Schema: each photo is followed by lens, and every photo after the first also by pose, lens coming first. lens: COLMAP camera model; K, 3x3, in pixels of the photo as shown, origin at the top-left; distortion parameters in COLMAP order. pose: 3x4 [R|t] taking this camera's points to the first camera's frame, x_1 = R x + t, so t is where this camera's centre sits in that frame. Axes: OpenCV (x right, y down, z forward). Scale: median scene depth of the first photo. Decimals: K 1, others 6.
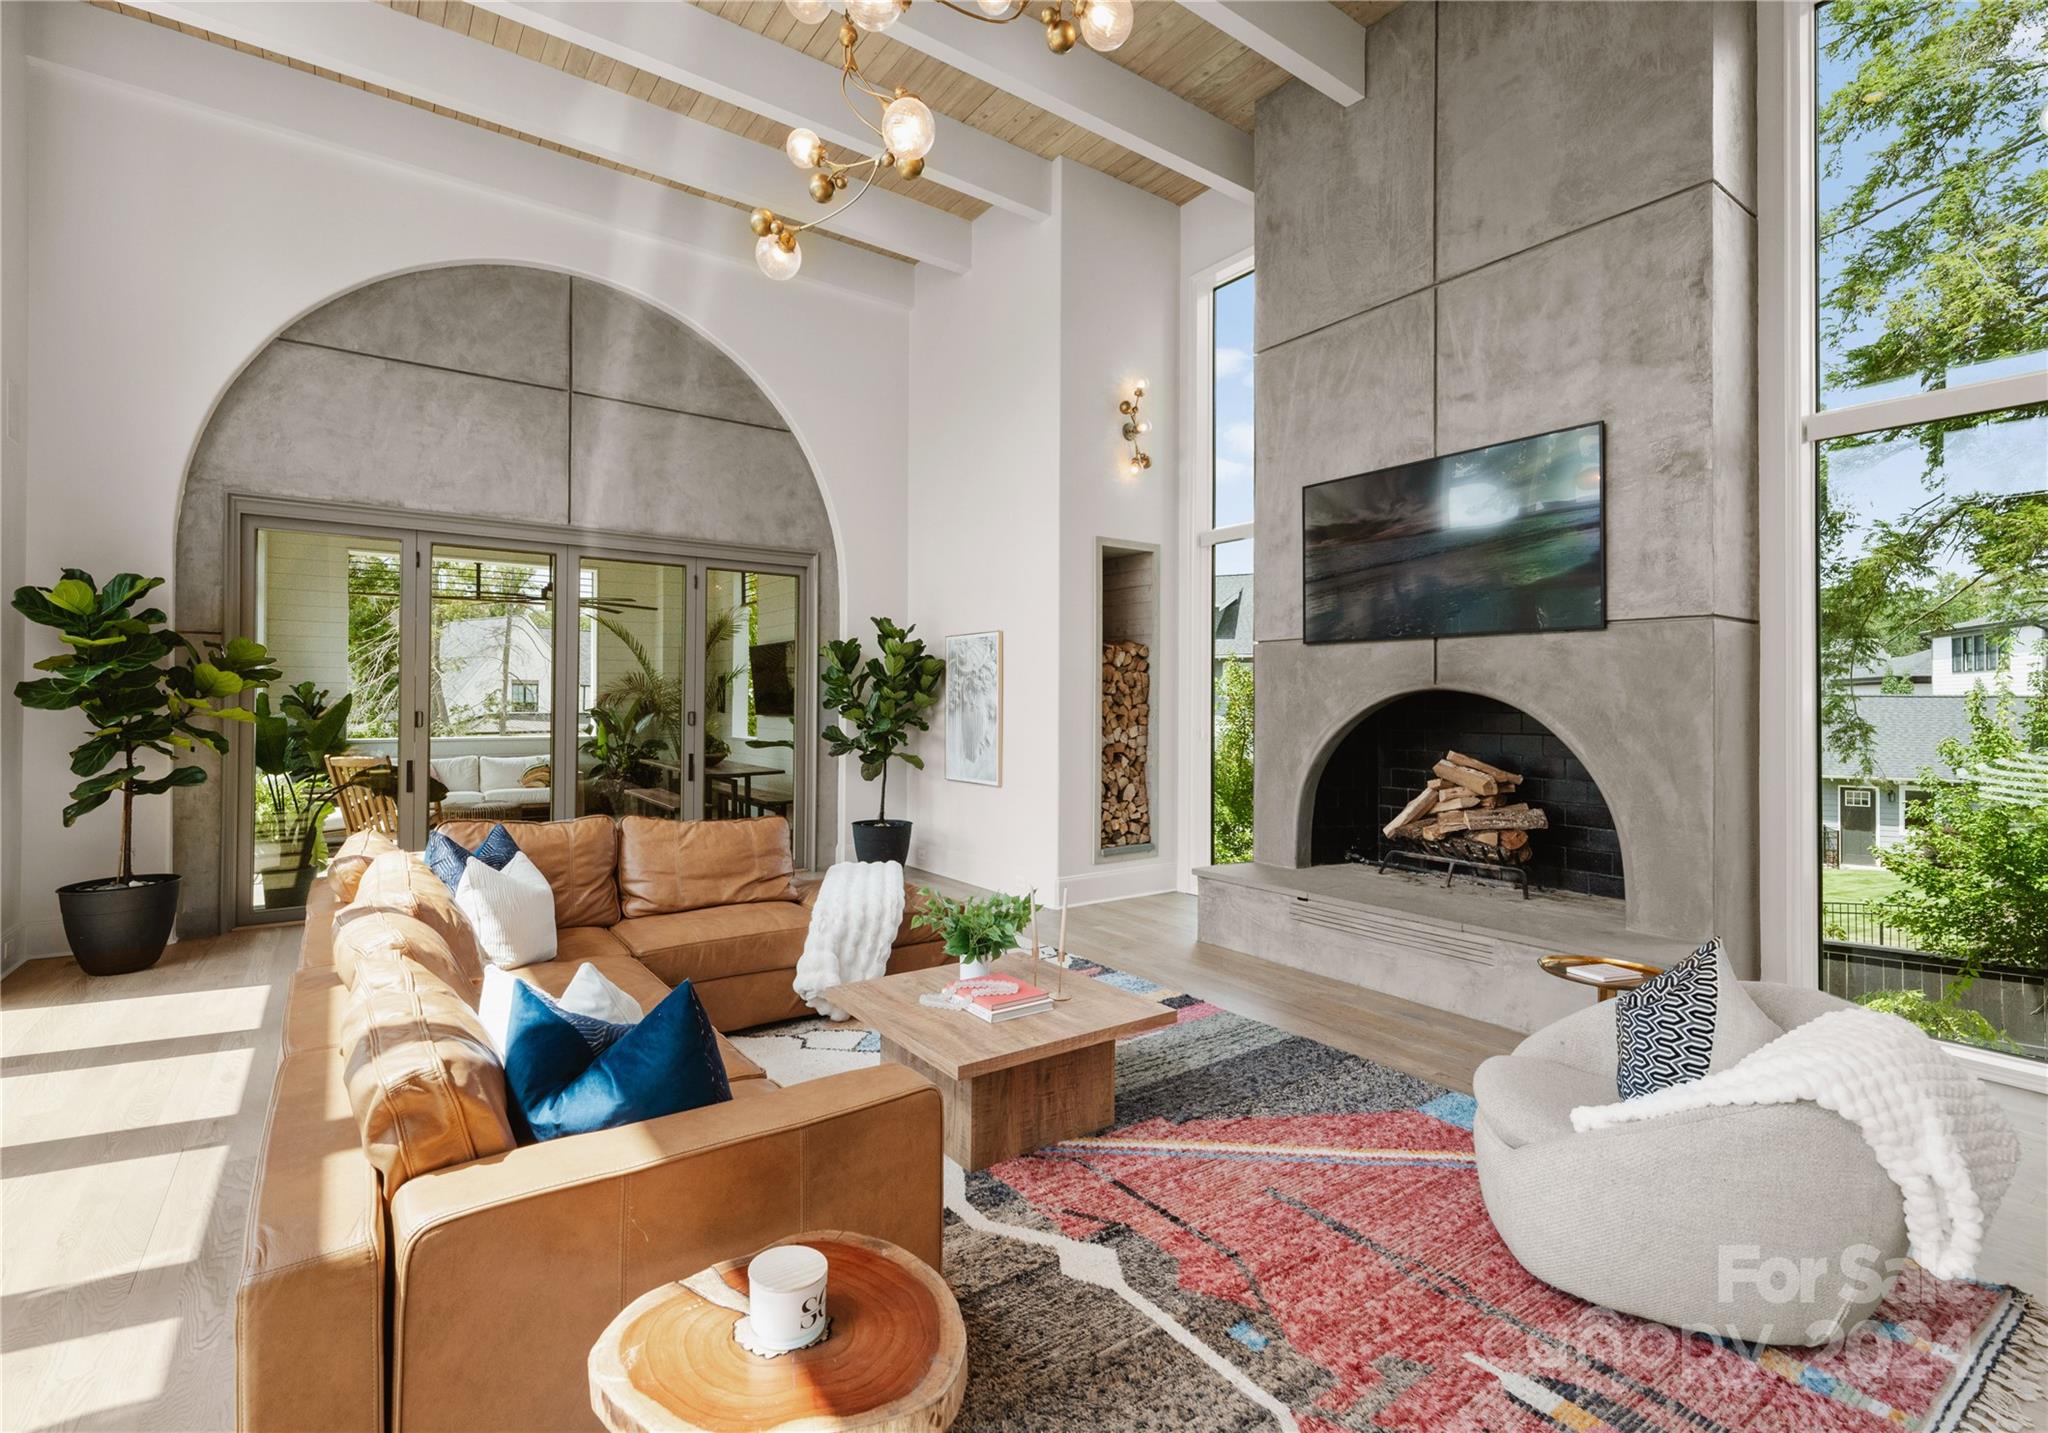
lens RADIAL K [[915.5, 0, 946.9], [0, 915.5, 705.1], [0, 0, 1]] dist [-0.002210, 0.000600]
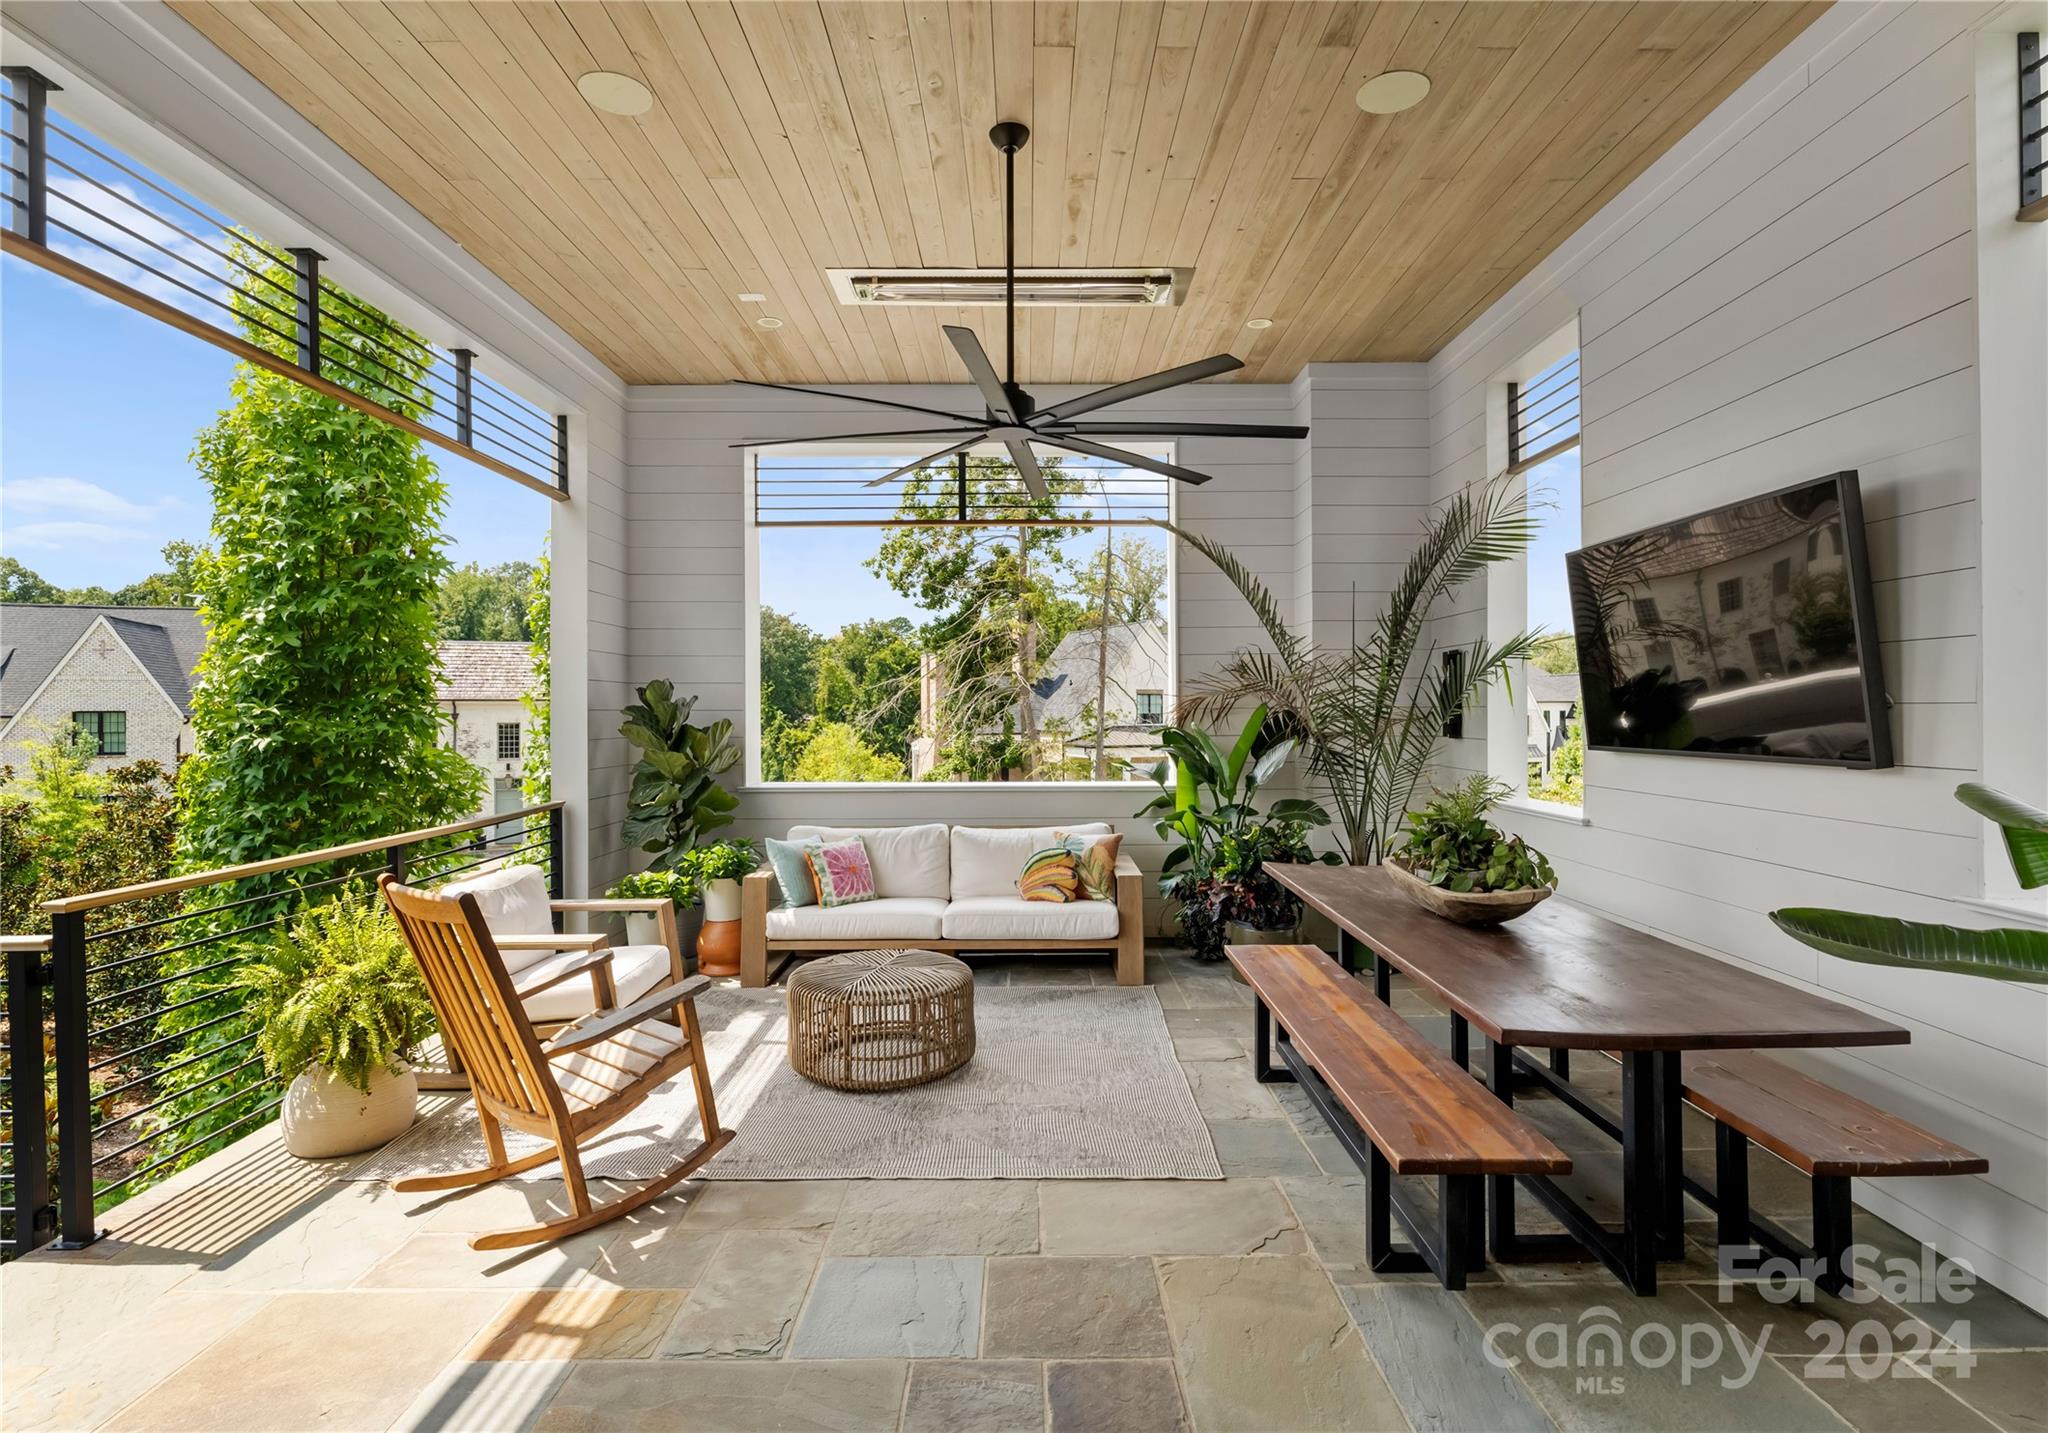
lens RADIAL K [[967.8, 0, 1023.7], [0, 967.8, 702.5], [0, 0, 1]] dist [-0.004507, -0.000520]
pose [[0.839965, -0.013406, -0.542475, -0.375575], [0.006332, 0.999869, -0.014905, -0.007066], [0.542603, 0.009085, 0.839940, 1.142386]]
